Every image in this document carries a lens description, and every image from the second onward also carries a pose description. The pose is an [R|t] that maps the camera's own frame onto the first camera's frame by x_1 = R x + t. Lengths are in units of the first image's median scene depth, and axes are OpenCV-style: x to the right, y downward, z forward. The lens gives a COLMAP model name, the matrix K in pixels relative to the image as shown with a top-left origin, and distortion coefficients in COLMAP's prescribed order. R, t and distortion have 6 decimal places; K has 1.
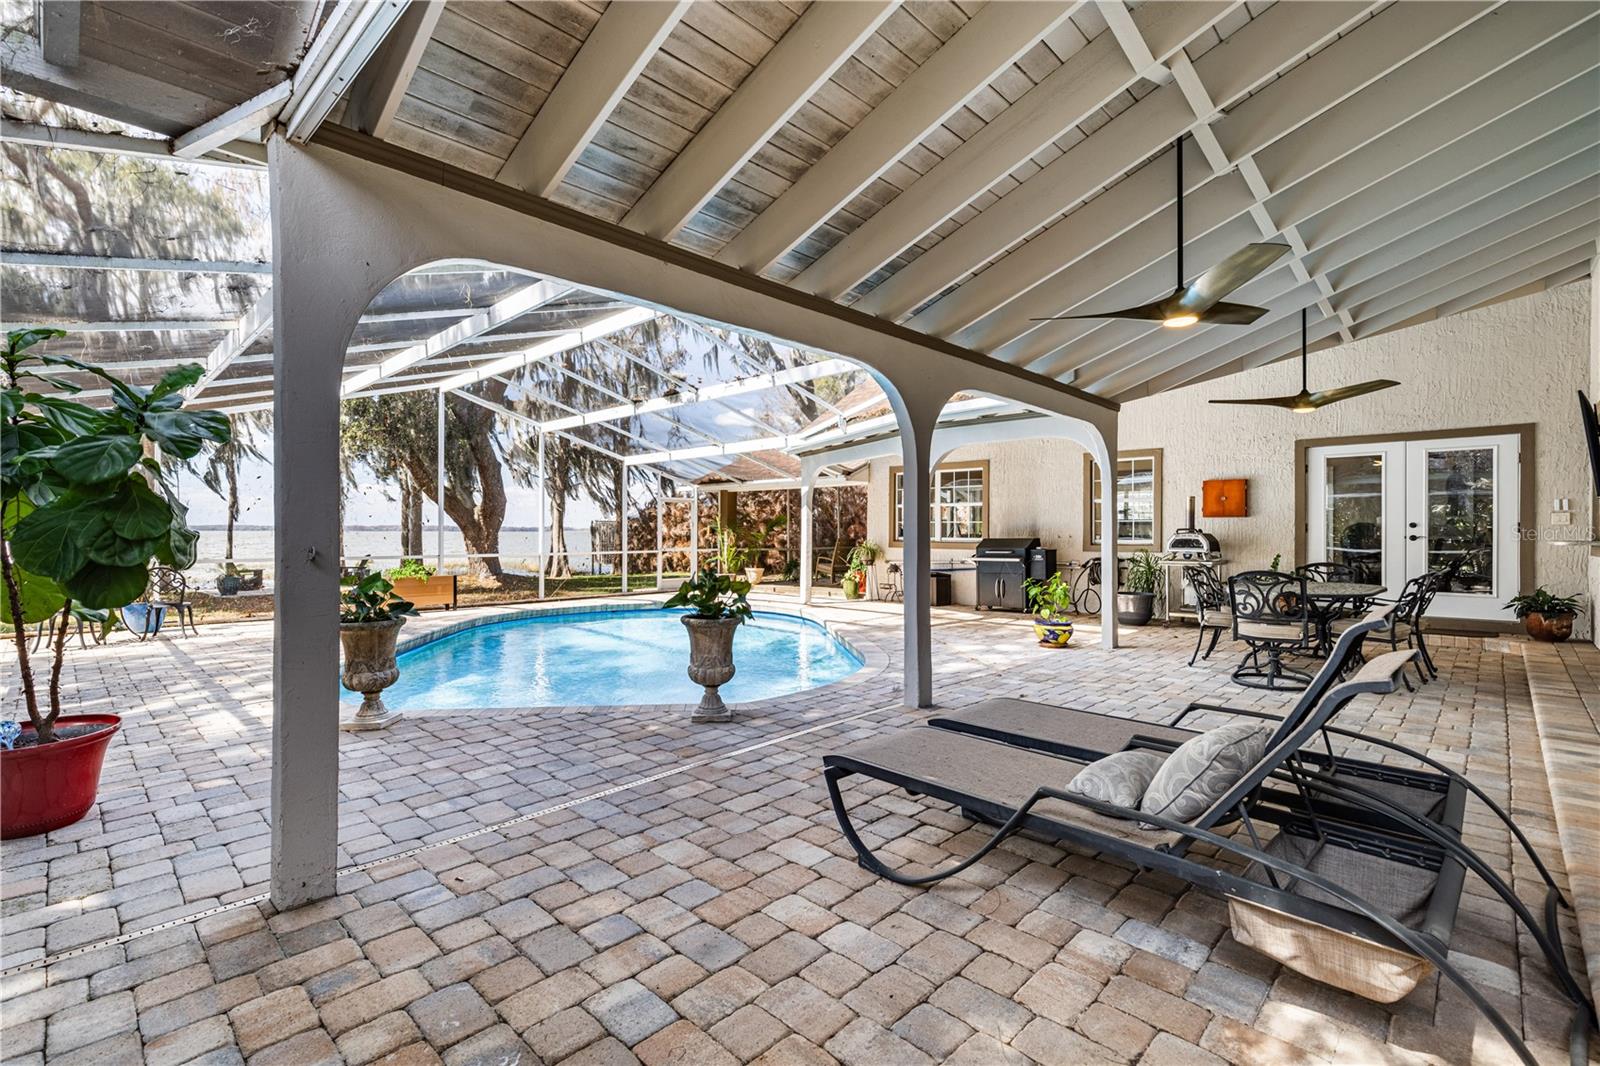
lens RADIAL K [[712.3, 0, 804.4], [0, 712.3, 534.2], [0, 0, 1]] dist [0.003545, -0.000600]
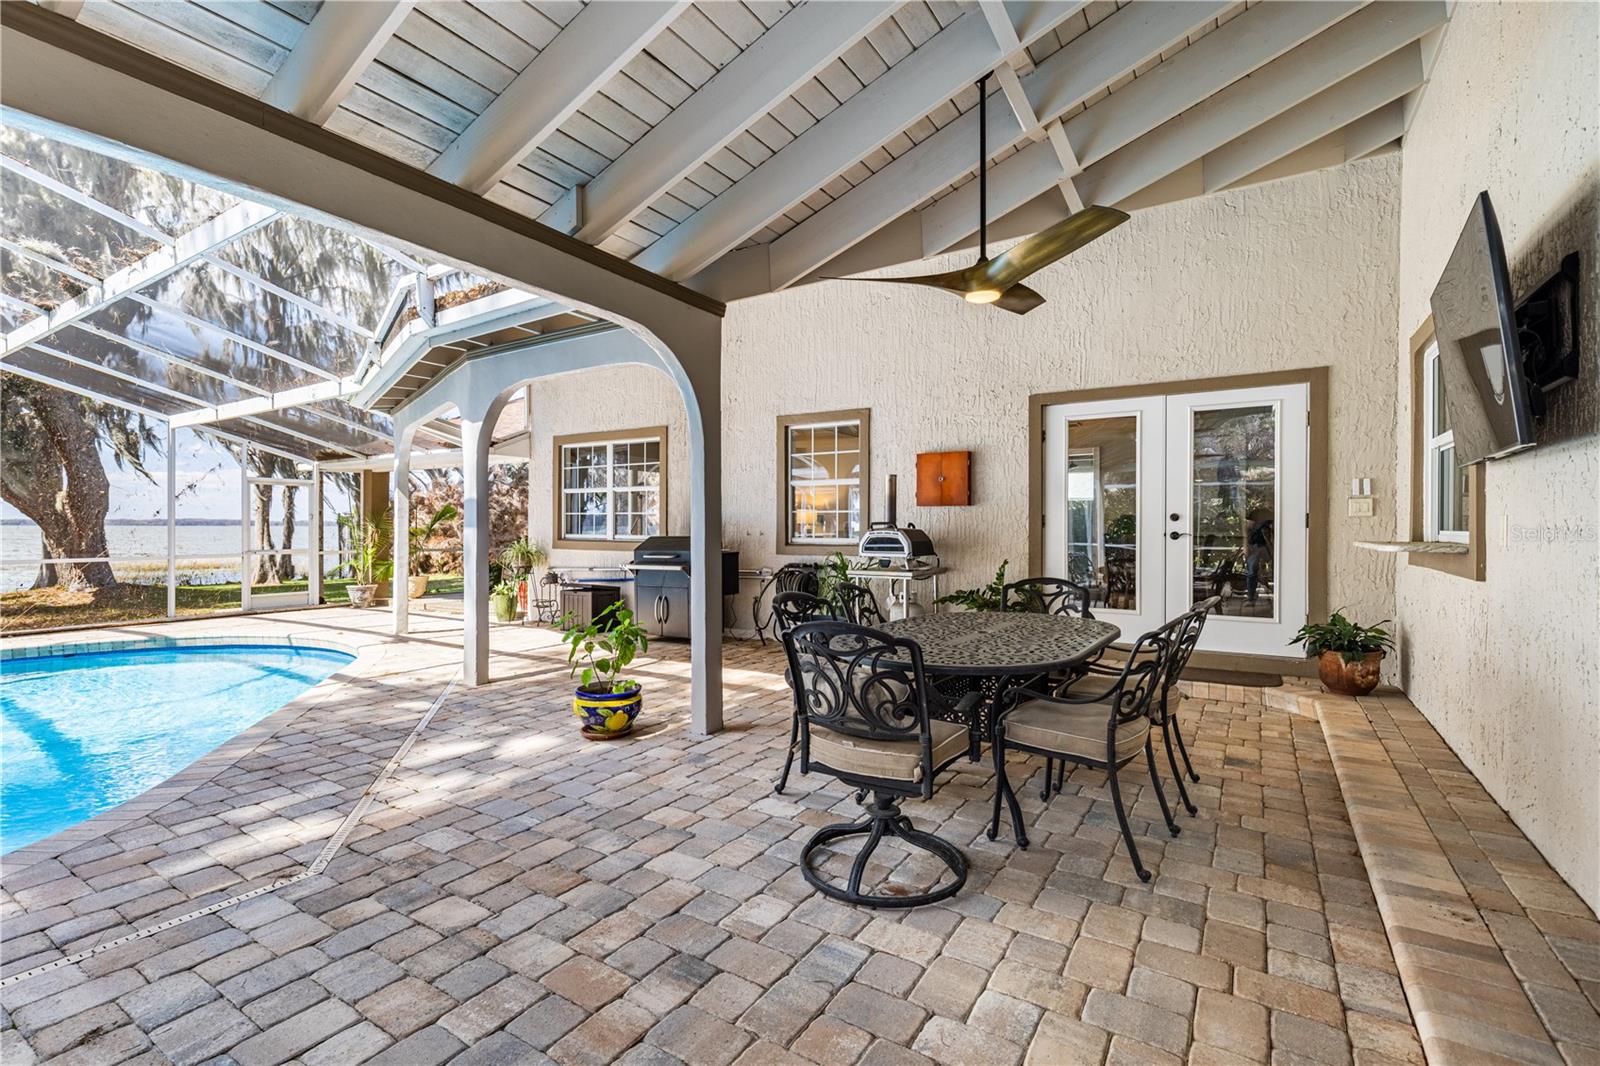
lens RADIAL K [[712.3, 0, 804.4], [0, 712.3, 534.2], [0, 0, 1]] dist [0.003545, -0.000600]
pose [[0.979048, -0.003464, 0.203600, 0.301451], [0.001825, 0.999964, 0.008238, -0.002088], [-0.203622, -0.007694, 0.979019, 0.331655]]
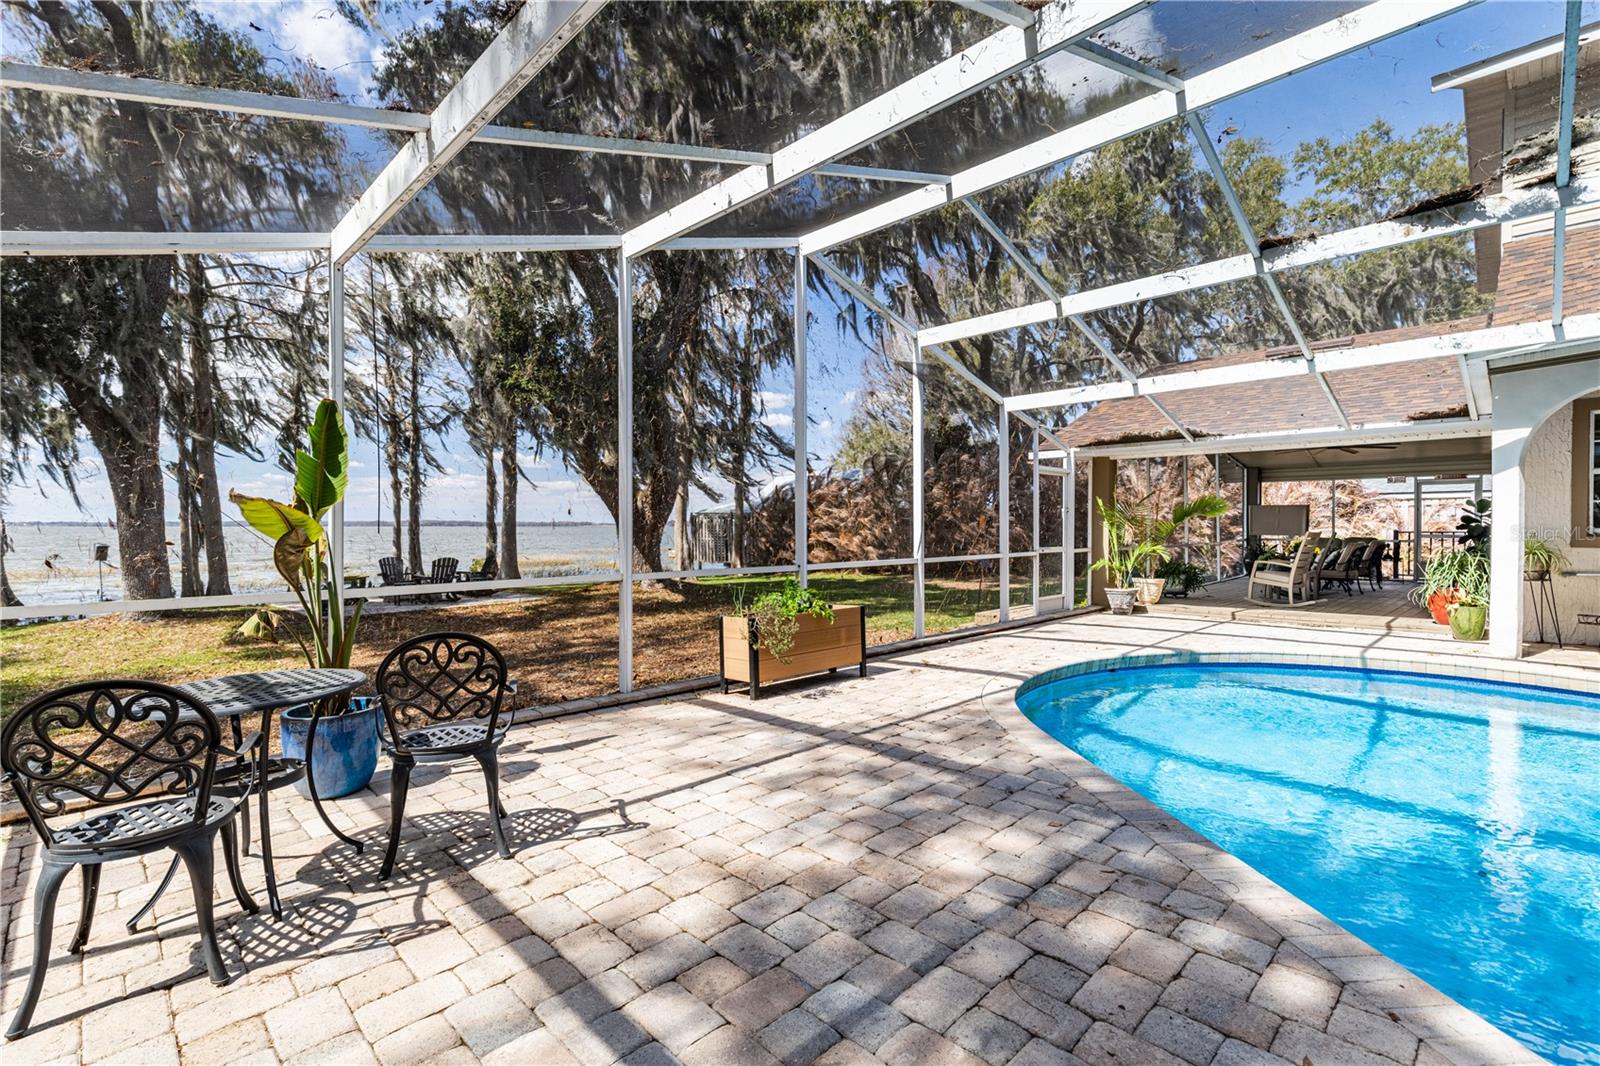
lens RADIAL K [[716.9, 0, 800.0], [0, 716.9, 533.0], [0, 0, 1]] dist [0.003105, -0.000588]
pose [[0.999616, -0.004340, -0.027368, -0.623676], [0.004514, 0.999970, 0.006299, 0.002099], [0.027340, -0.006420, 0.999606, 0.589517]]
